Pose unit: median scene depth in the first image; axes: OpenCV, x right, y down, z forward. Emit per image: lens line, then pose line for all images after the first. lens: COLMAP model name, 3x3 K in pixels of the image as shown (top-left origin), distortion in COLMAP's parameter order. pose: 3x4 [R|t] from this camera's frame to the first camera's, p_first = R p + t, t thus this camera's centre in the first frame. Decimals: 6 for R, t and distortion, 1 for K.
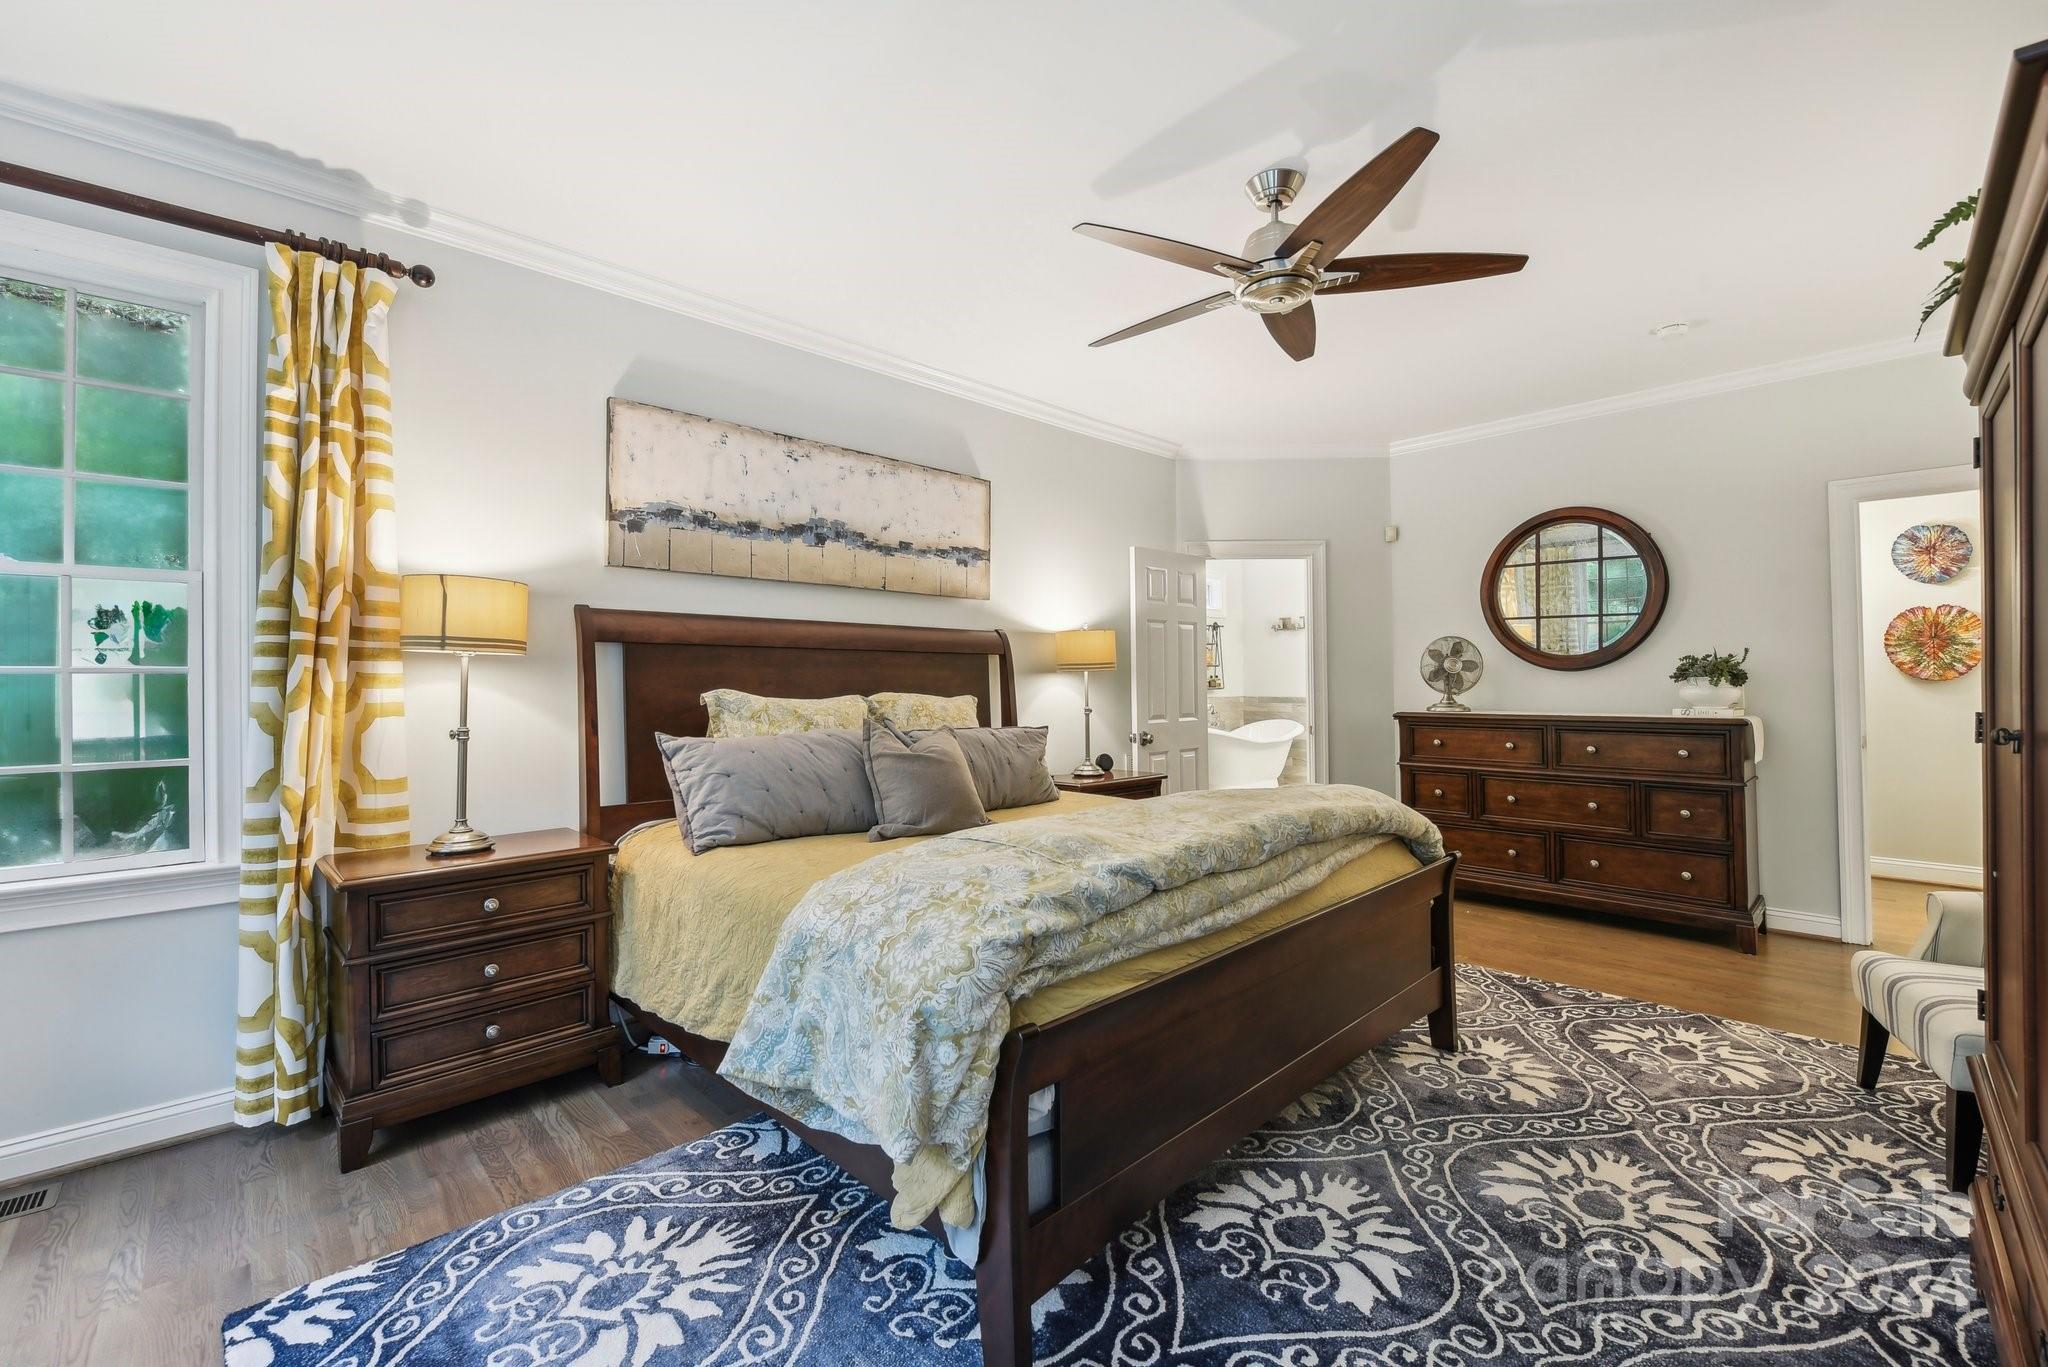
lens RADIAL K [[850.0, 0, 1016.7], [0, 850.0, 679.2], [0, 0, 1]] dist [-0.017692, -0.000220]
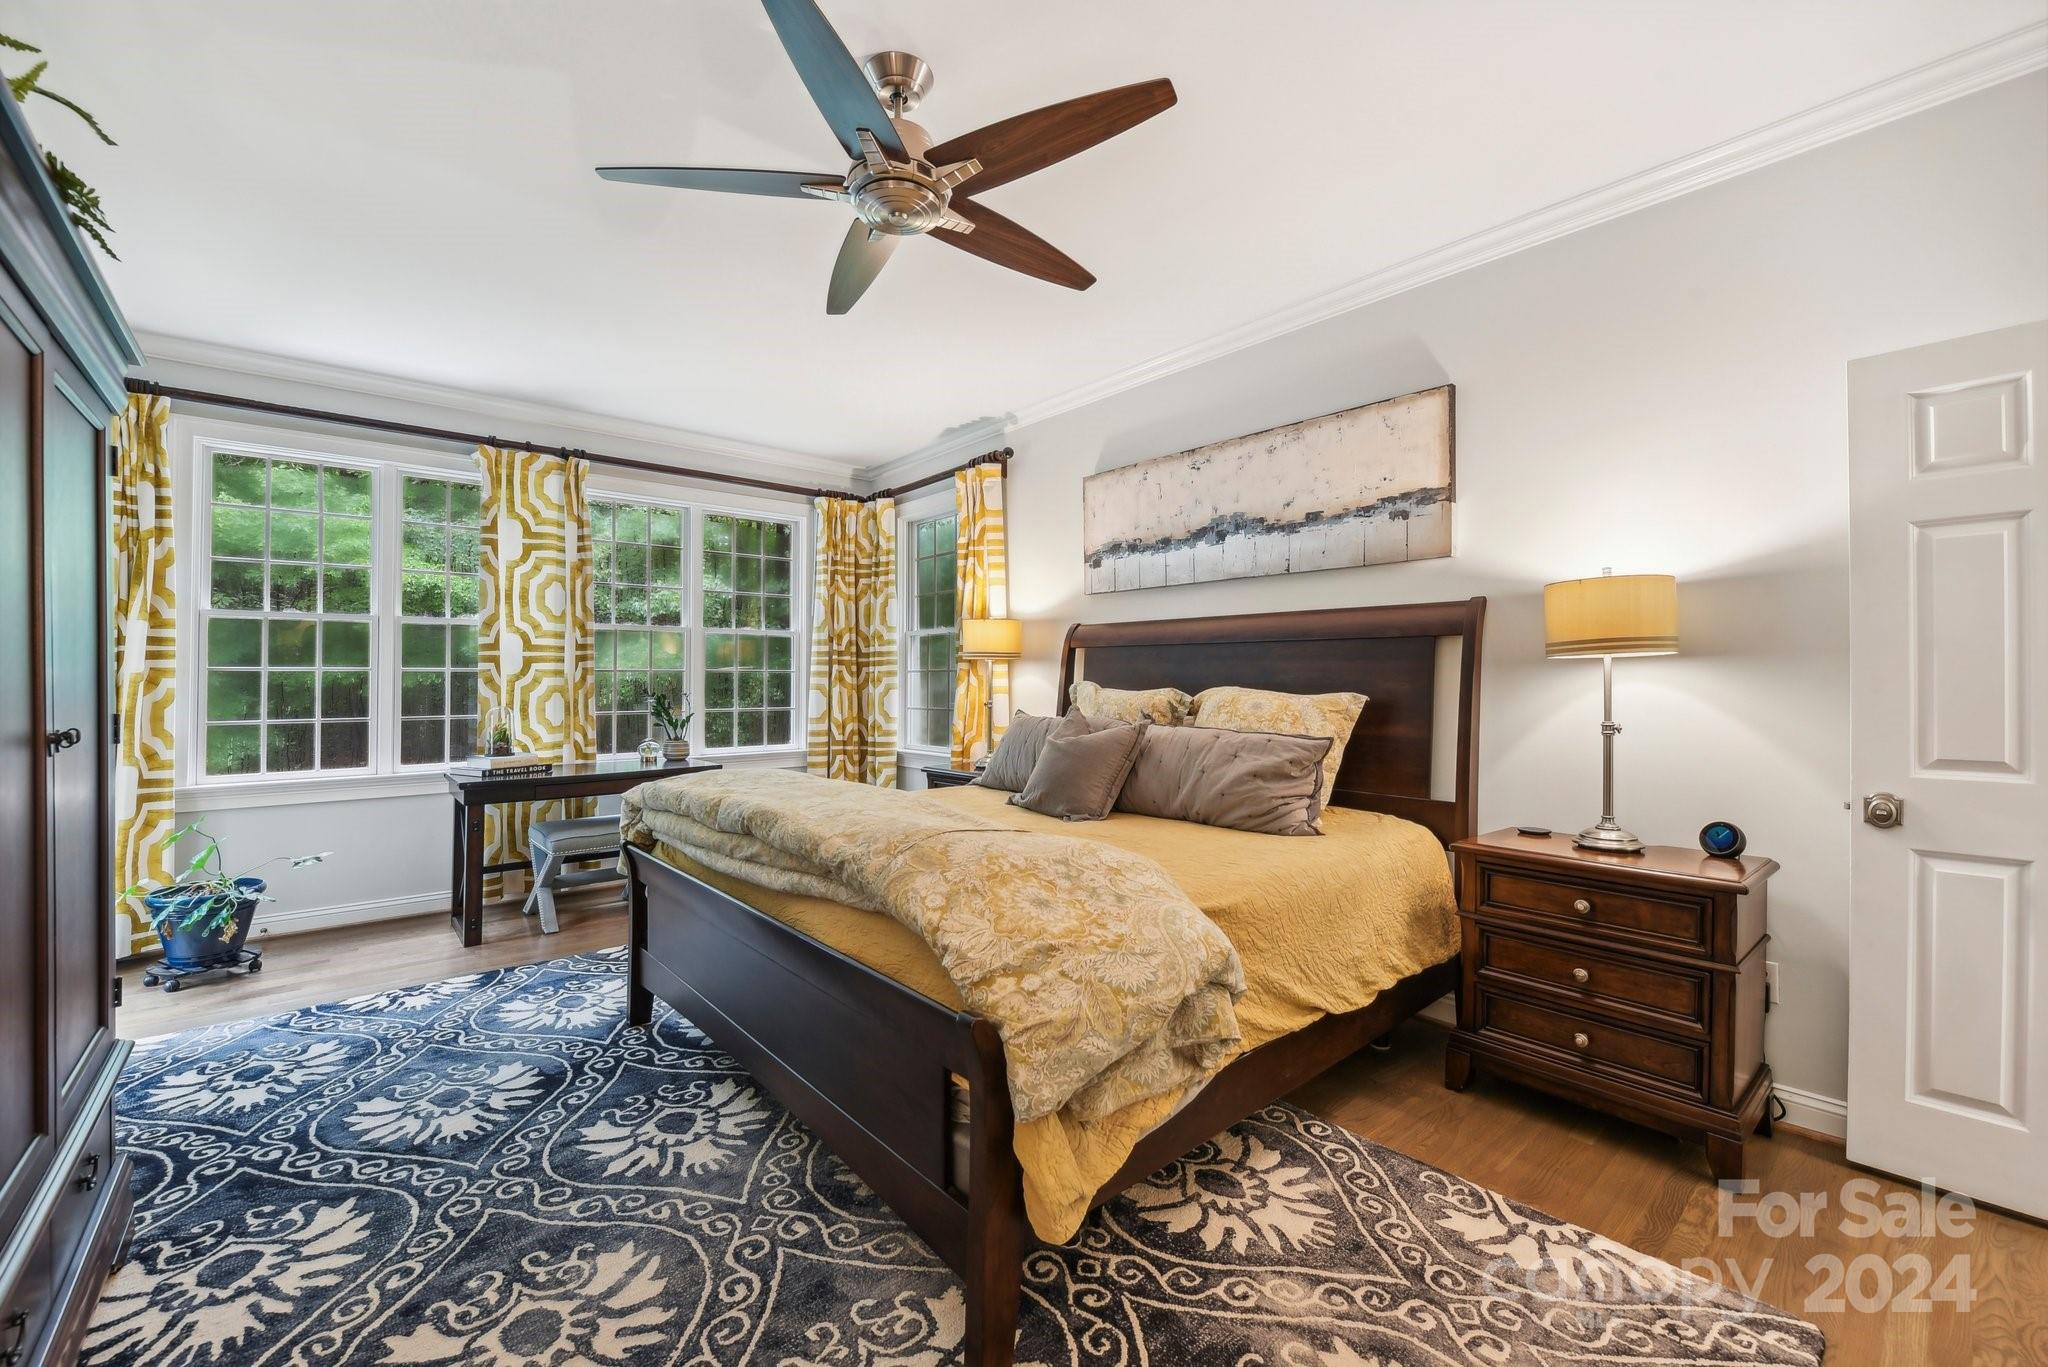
lens RADIAL K [[830.0, 0, 1020.4], [0, 830.0, 681.8], [0, 0, 1]] dist [-0.019702, 0.000381]
pose [[-0.062421, 0.003534, -0.998044, 1.368656], [0.001266, 0.999993, 0.003462, 0.011548], [0.998049, -0.001048, -0.062425, 1.440639]]
